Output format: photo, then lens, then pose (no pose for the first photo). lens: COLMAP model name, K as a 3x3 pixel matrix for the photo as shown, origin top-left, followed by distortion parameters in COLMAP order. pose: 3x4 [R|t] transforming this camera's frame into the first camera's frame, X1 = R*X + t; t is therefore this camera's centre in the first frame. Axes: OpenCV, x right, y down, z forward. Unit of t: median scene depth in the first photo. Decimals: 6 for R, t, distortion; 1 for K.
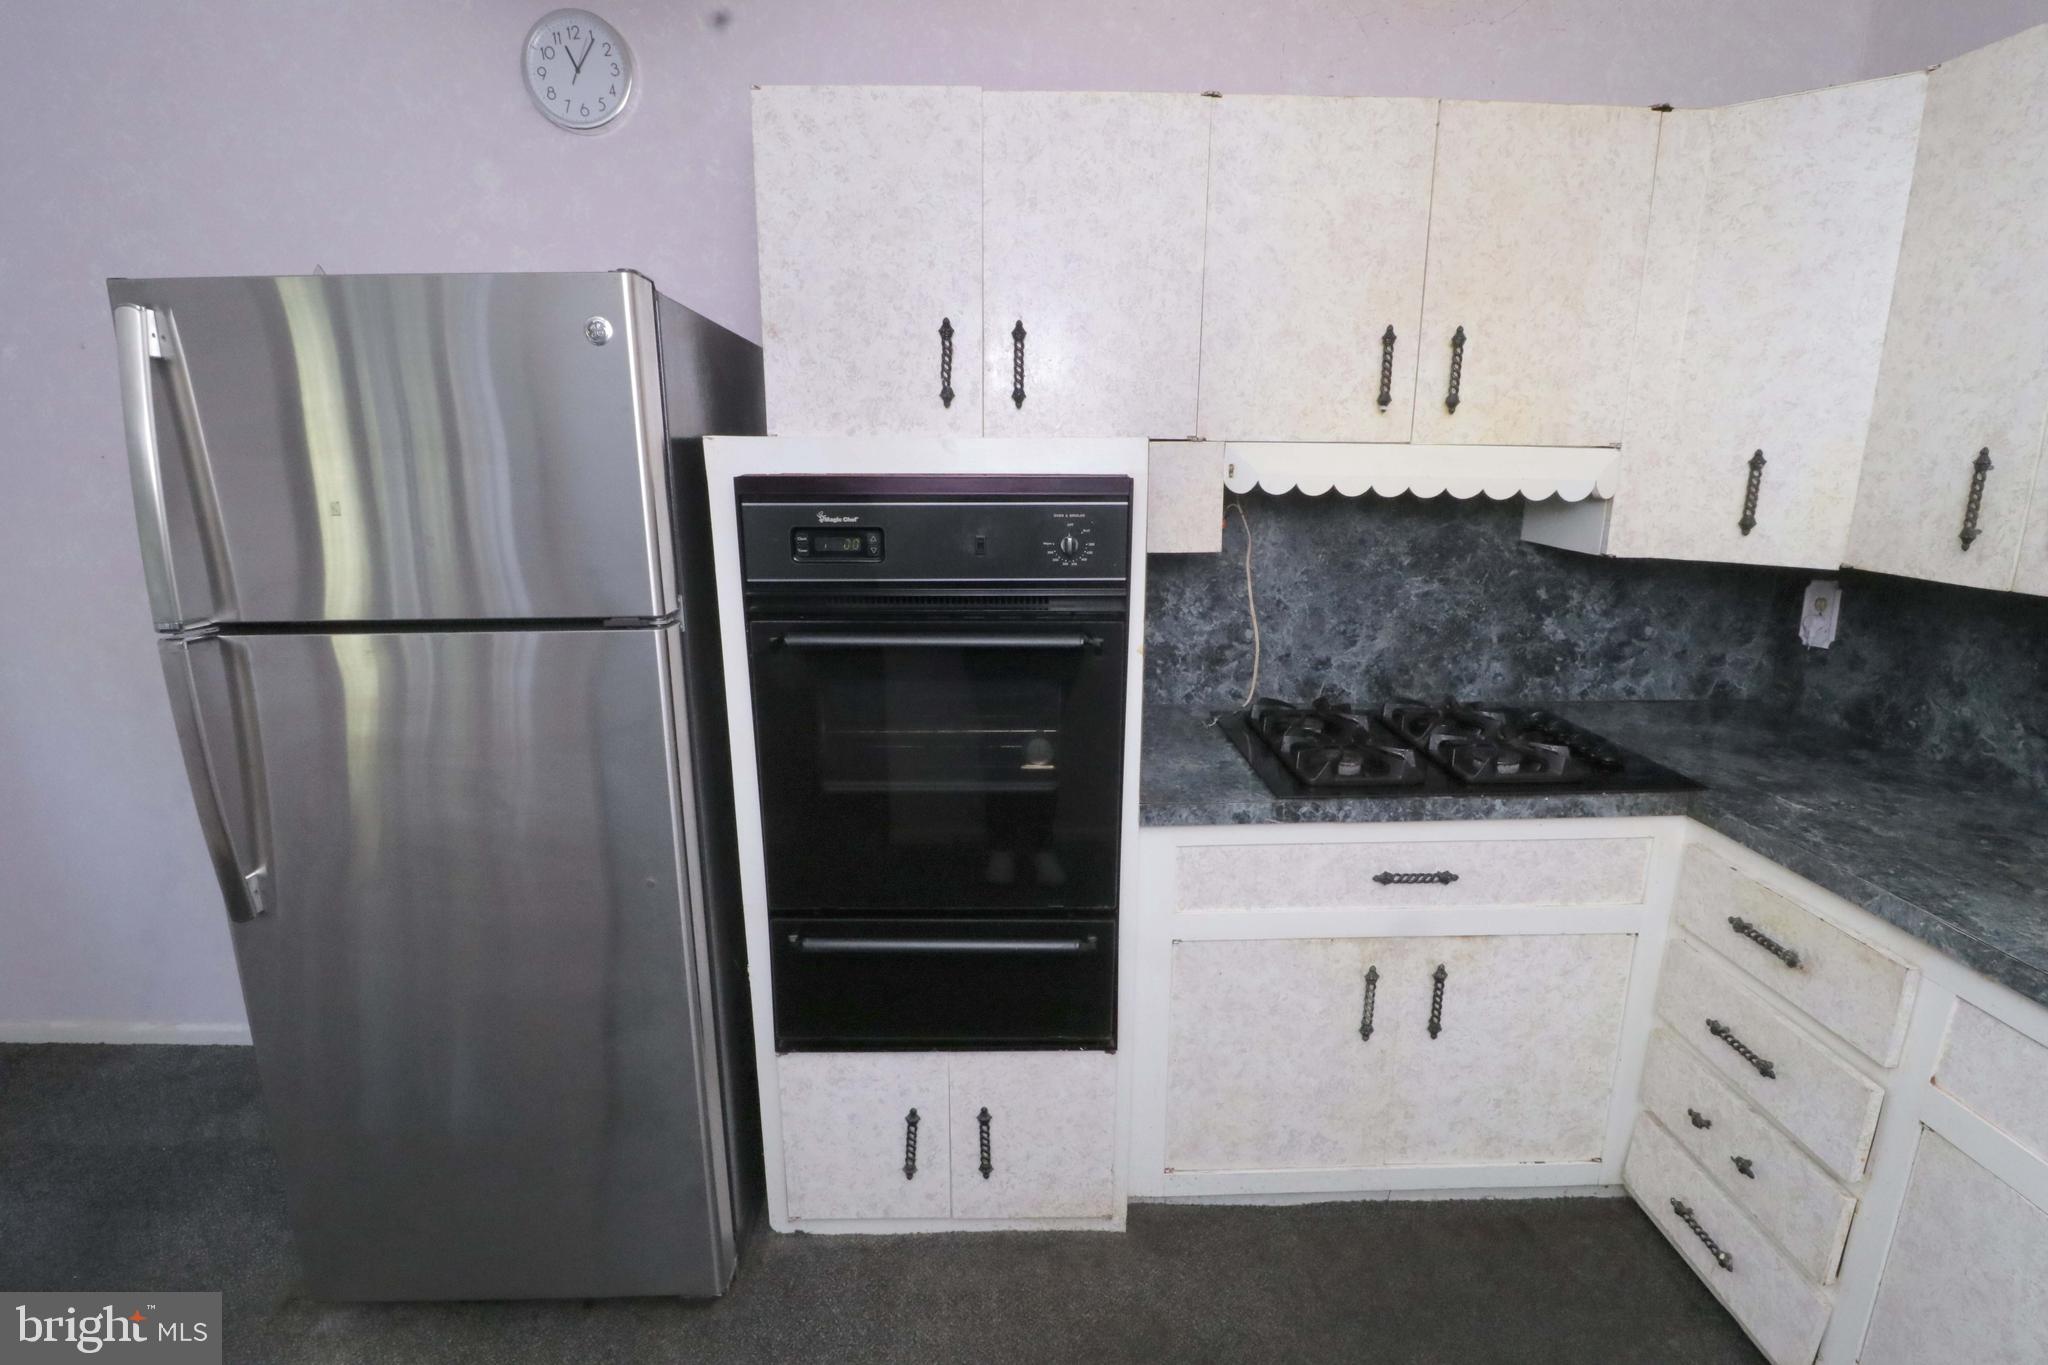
lens RADIAL K [[946.1, 0, 1020.1], [0, 946.1, 673.9], [0, 0, 1]] dist [-0.004059, -0.010578]
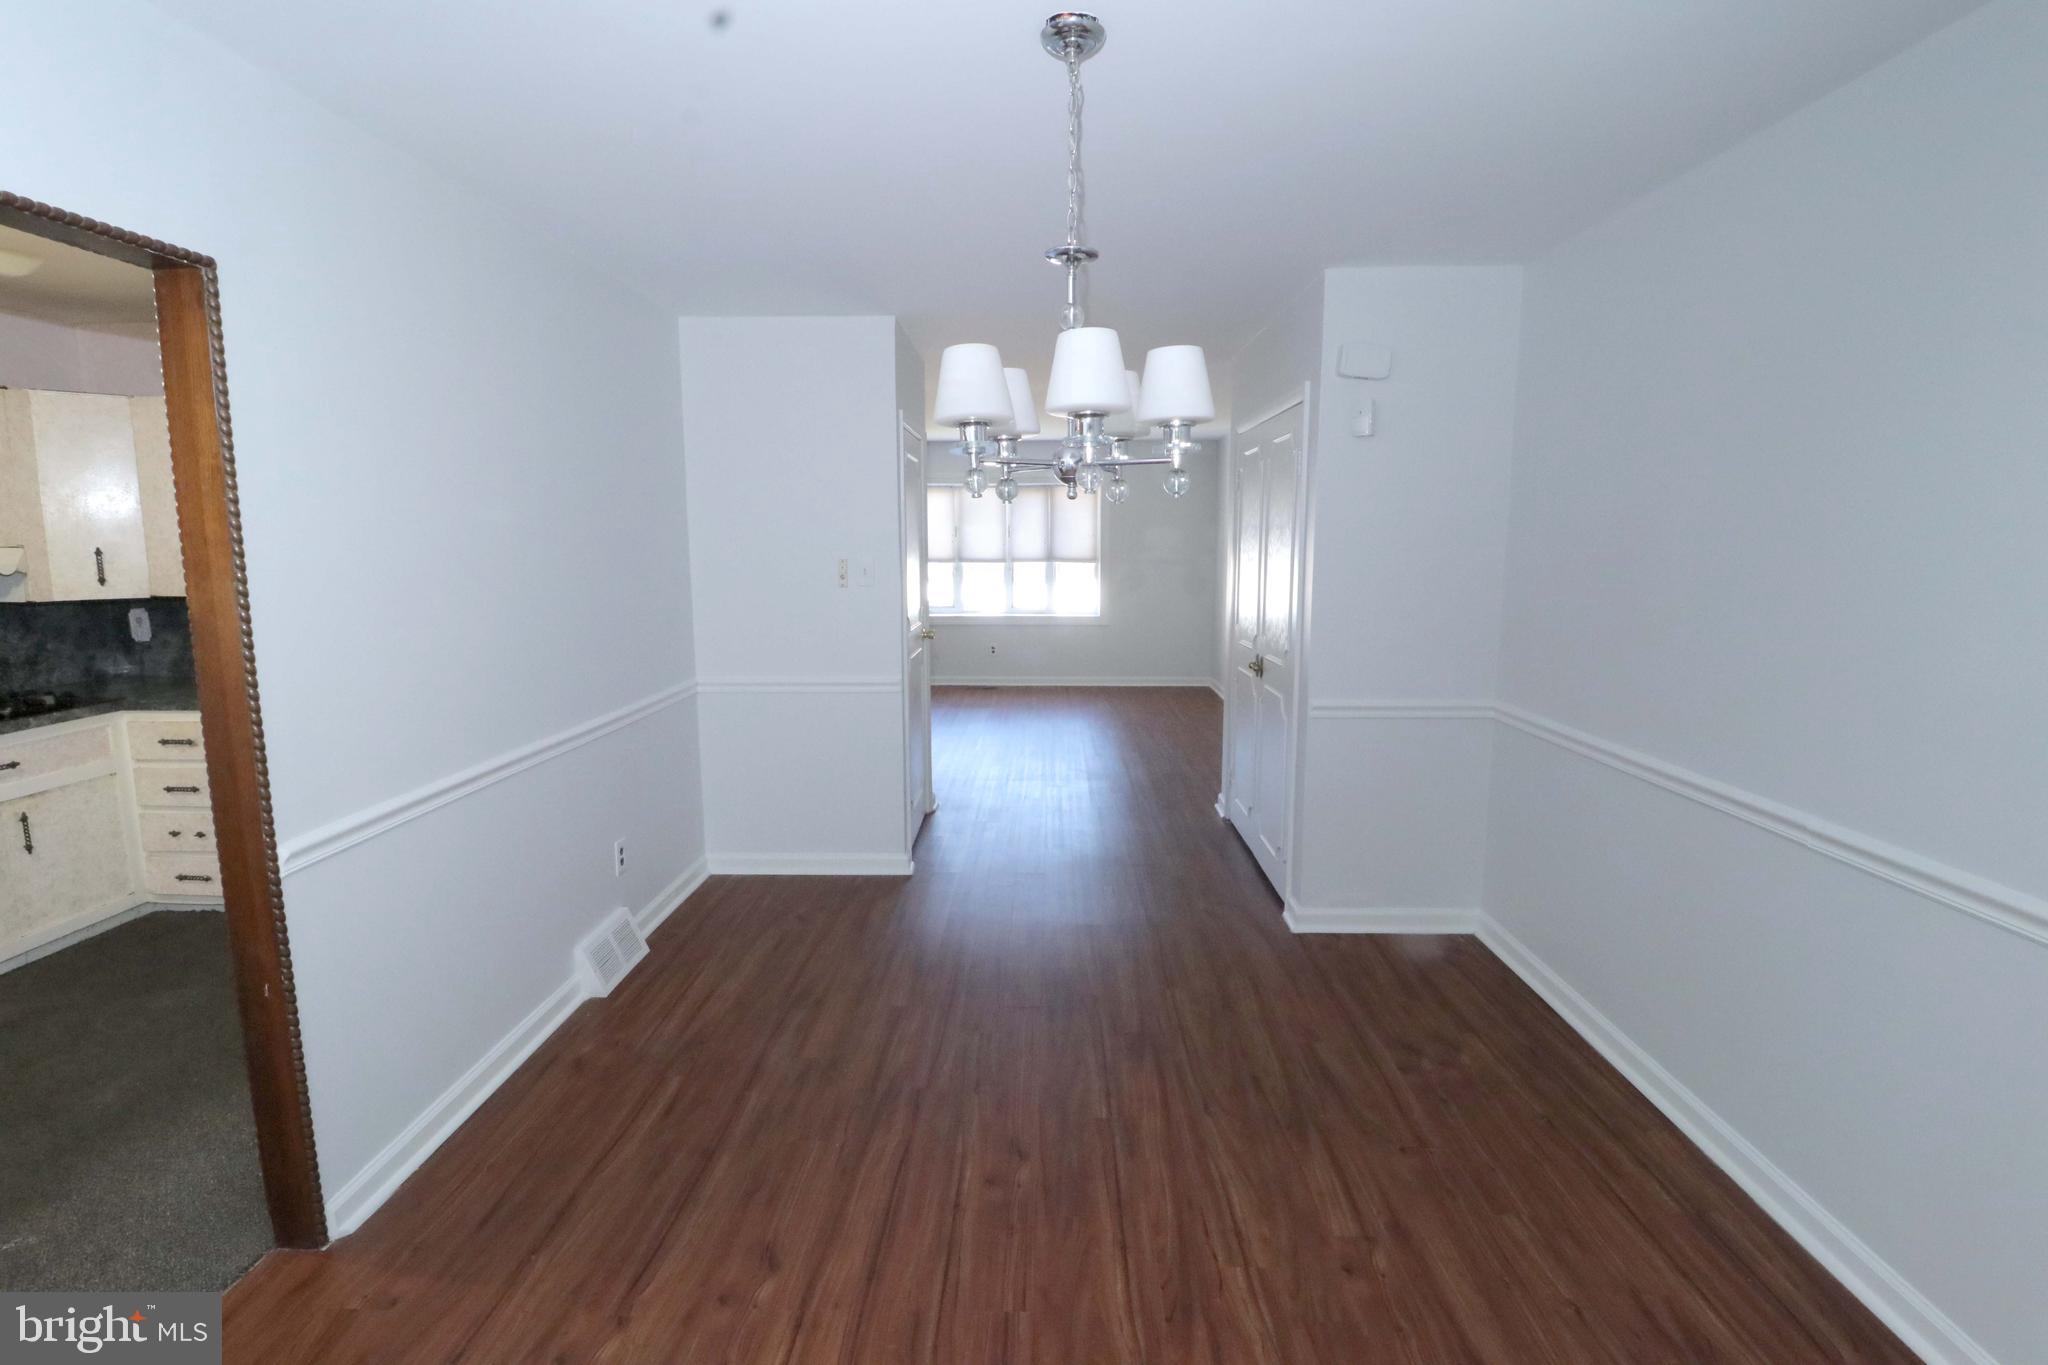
lens RADIAL K [[946.1, 0, 1037.0], [0, 946.1, 672.2], [0, 0, 1]] dist [-0.004059, -0.010578]
pose [[0.039646, -0.140733, 0.989253, -1.230683], [0.227188, 0.965372, 0.128231, 0.245220], [-0.973044, 0.219662, 0.070246, -1.143780]]
